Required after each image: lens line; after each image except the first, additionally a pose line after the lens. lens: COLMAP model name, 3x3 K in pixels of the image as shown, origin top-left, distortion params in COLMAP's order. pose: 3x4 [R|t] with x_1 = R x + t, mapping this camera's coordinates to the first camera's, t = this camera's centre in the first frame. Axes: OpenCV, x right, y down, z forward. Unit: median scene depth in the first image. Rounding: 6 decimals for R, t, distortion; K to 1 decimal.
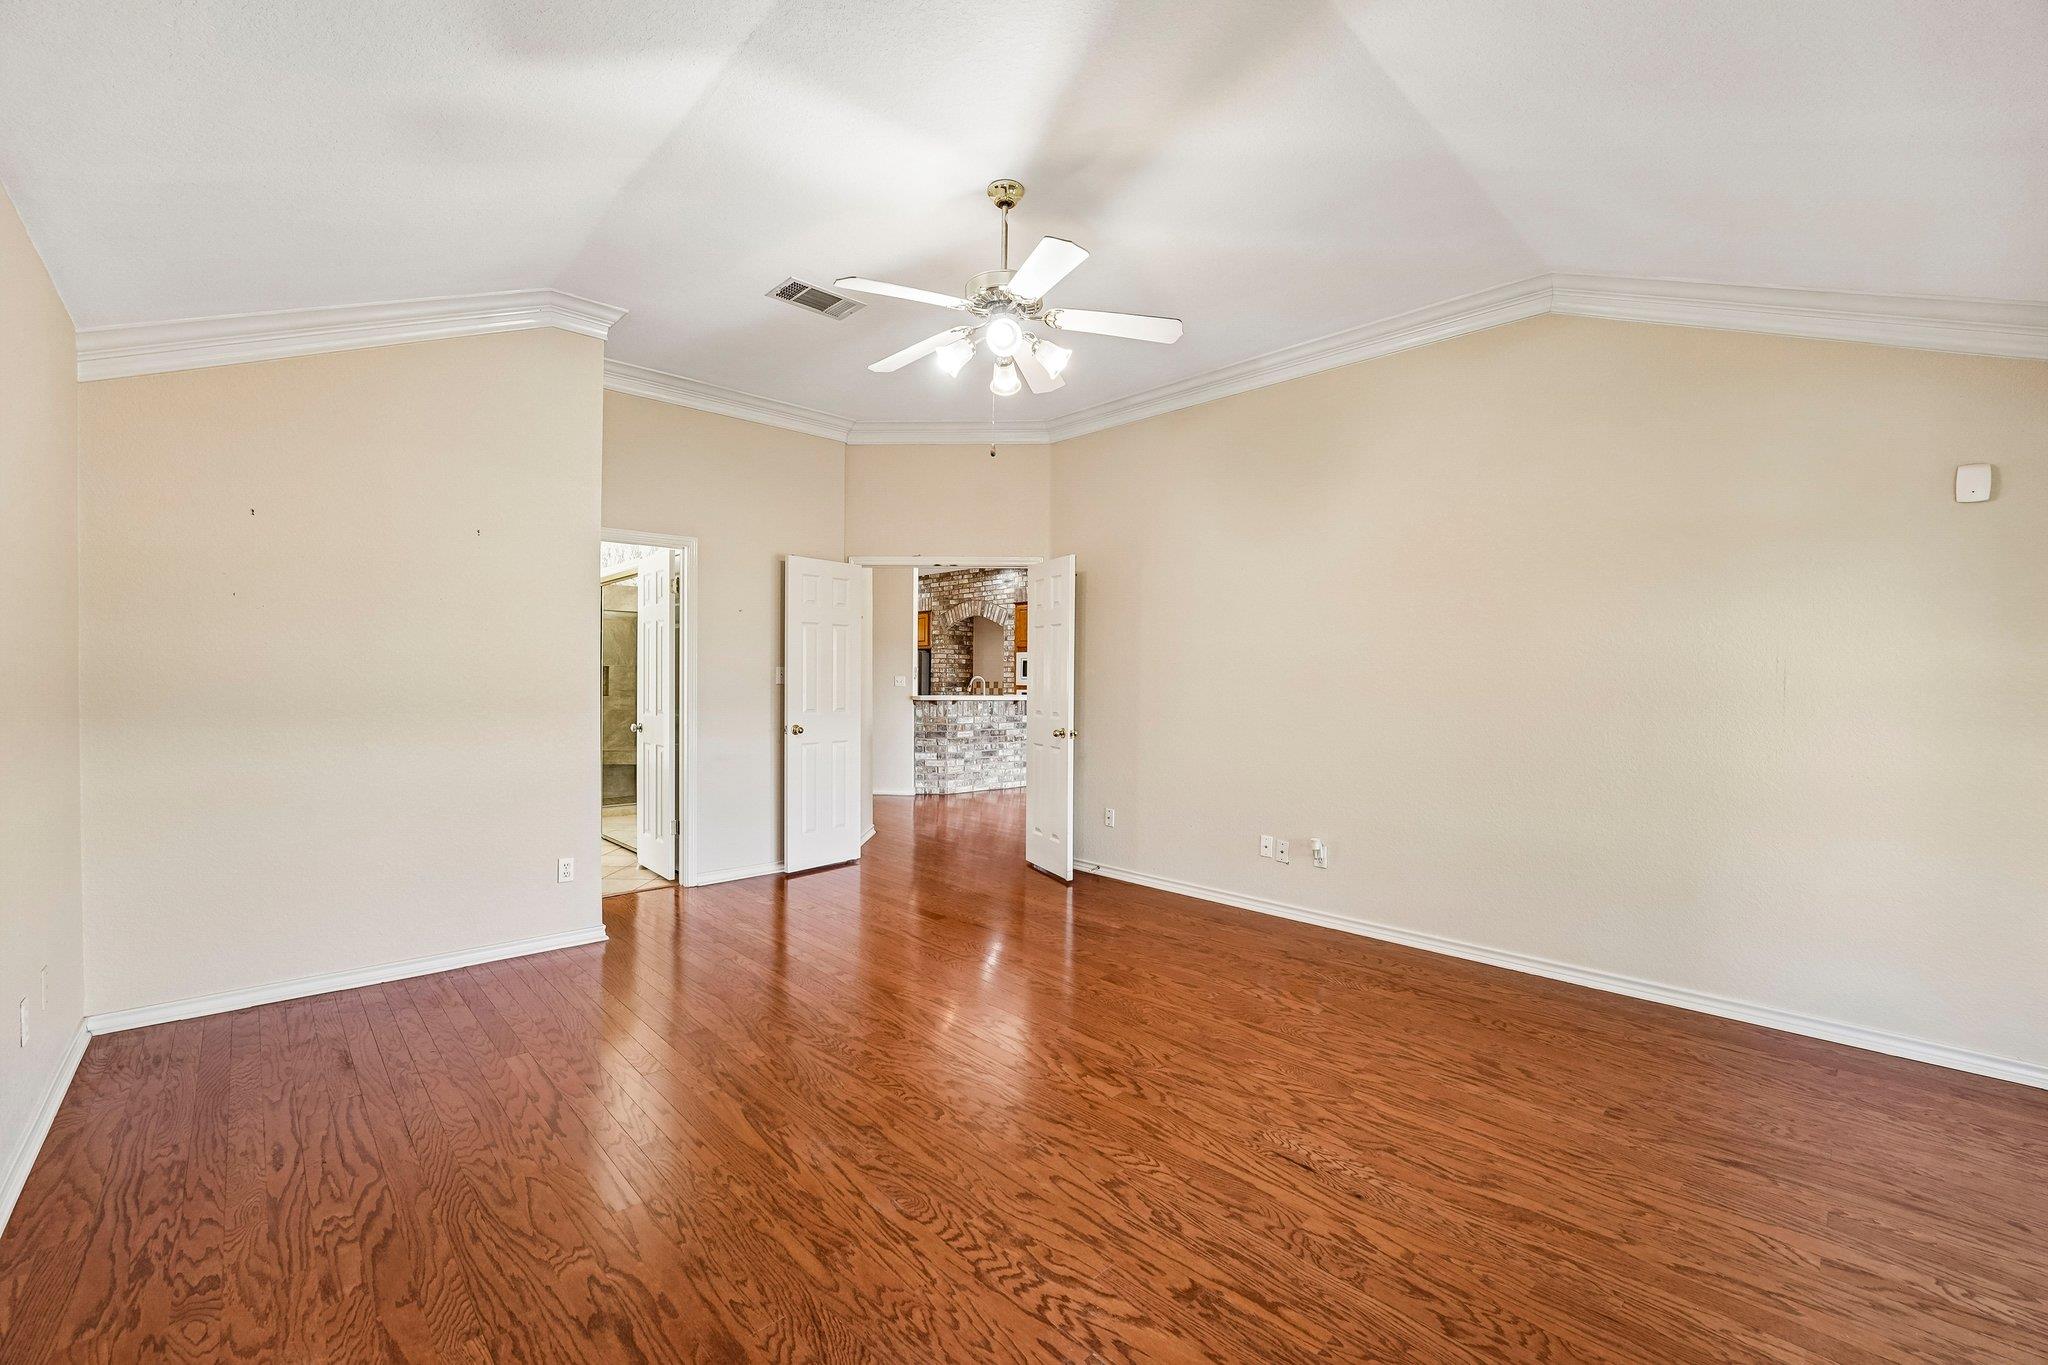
lens RADIAL K [[822.2, 0, 1021.6], [0, 822.2, 687.9], [0, 0, 1]] dist [-0.027284, -0.000665]
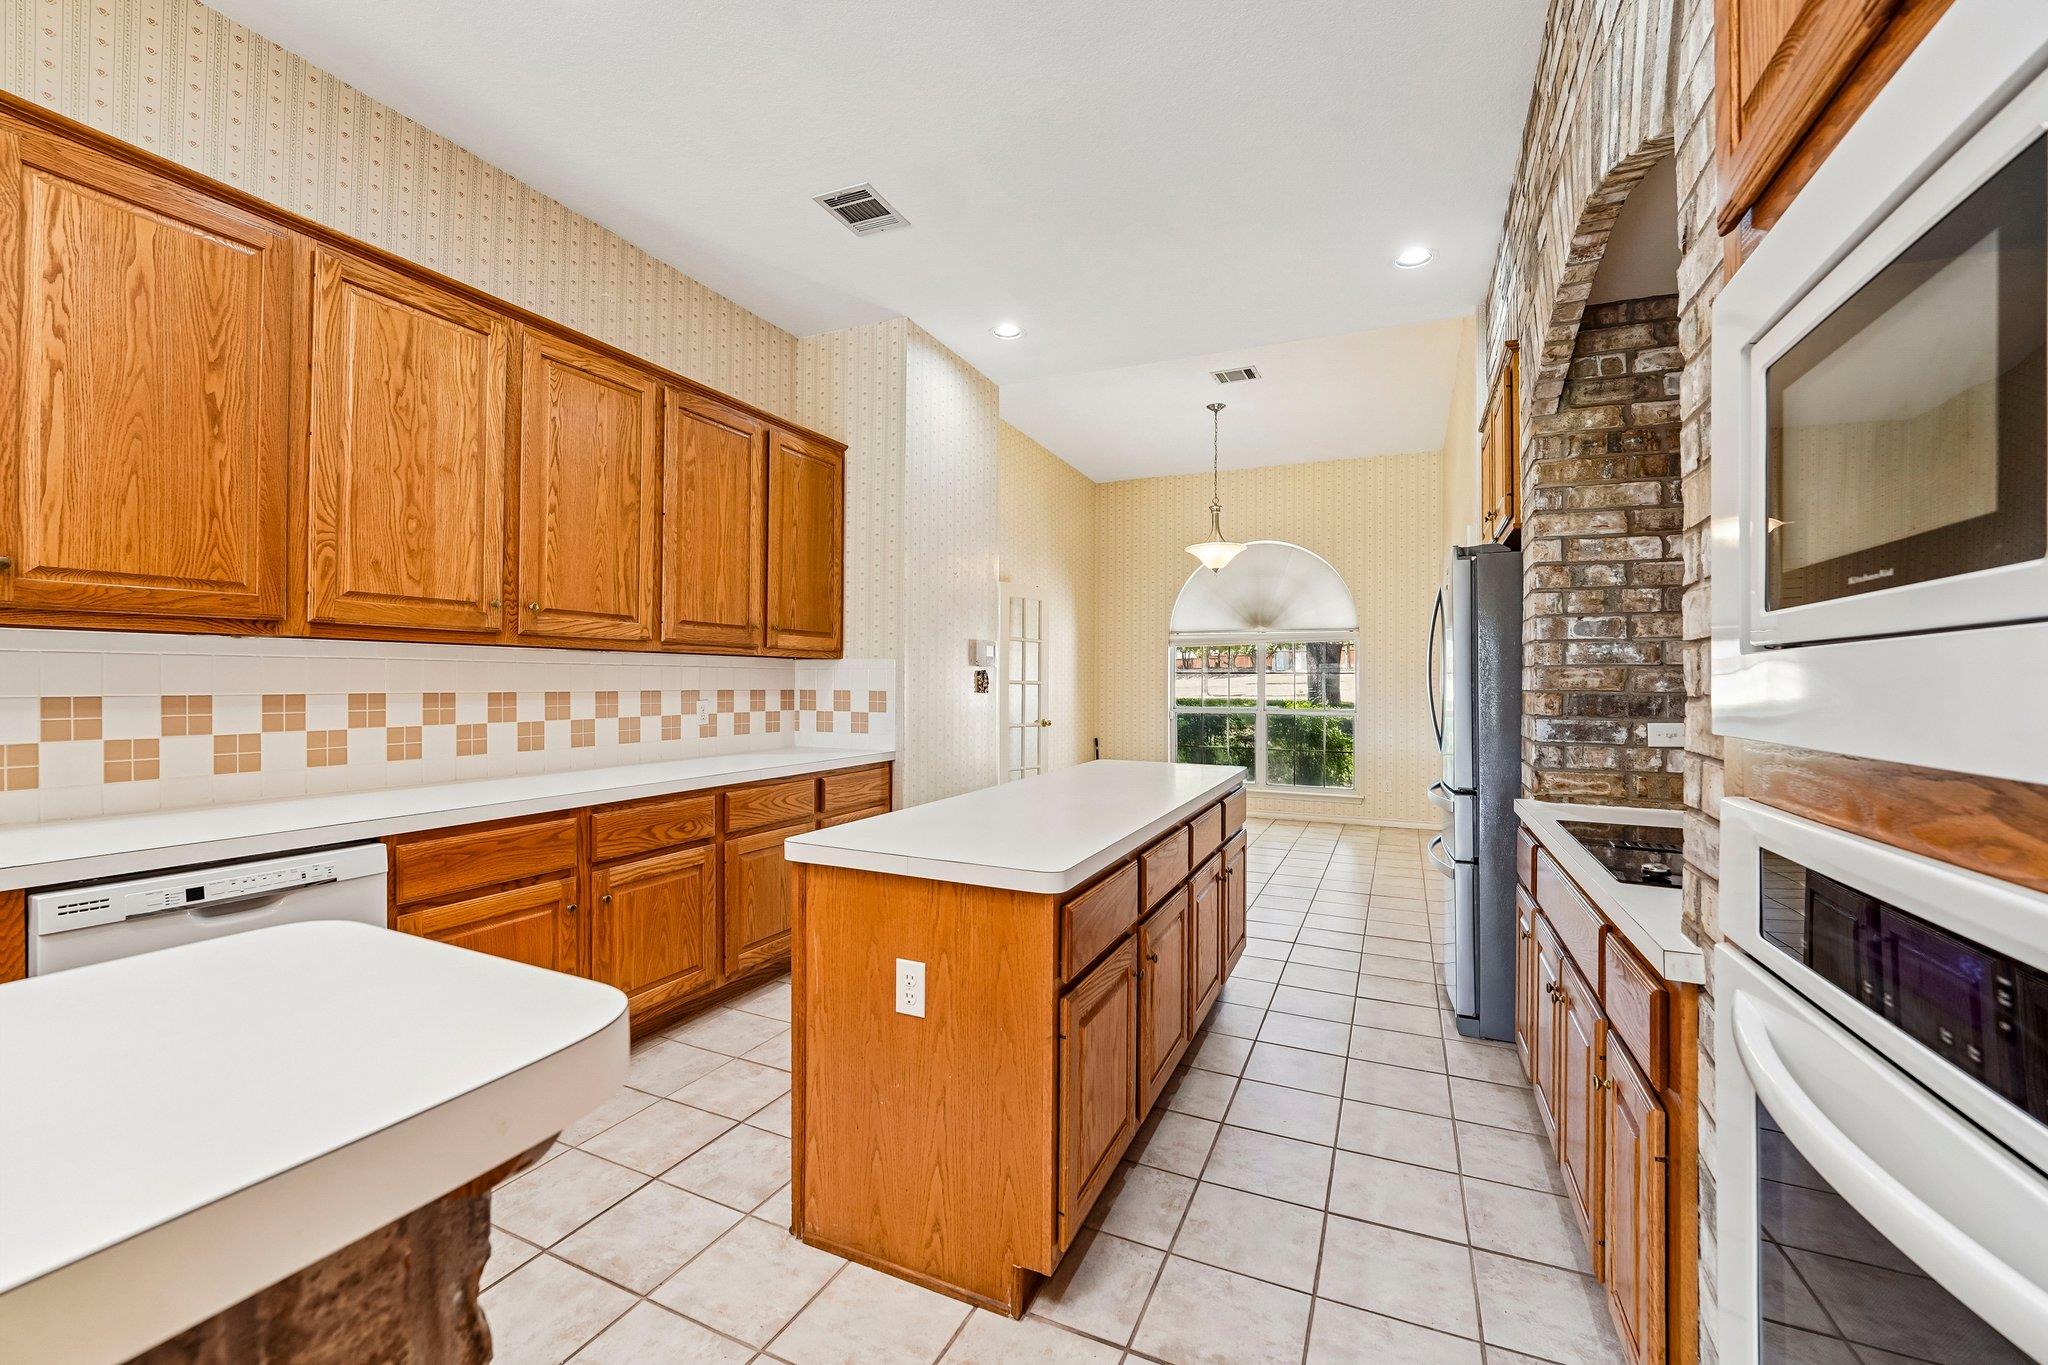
lens RADIAL K [[823.0, 0, 1012.3], [0, 823.0, 681.1], [0, 0, 1]] dist [-0.027297, 0.000478]
pose [[0.360224, -0.008993, -0.932823, 0.049896], [-0.010101, 0.999857, -0.013540, -0.007478], [0.932811, 0.014300, 0.360081, 1.144678]]
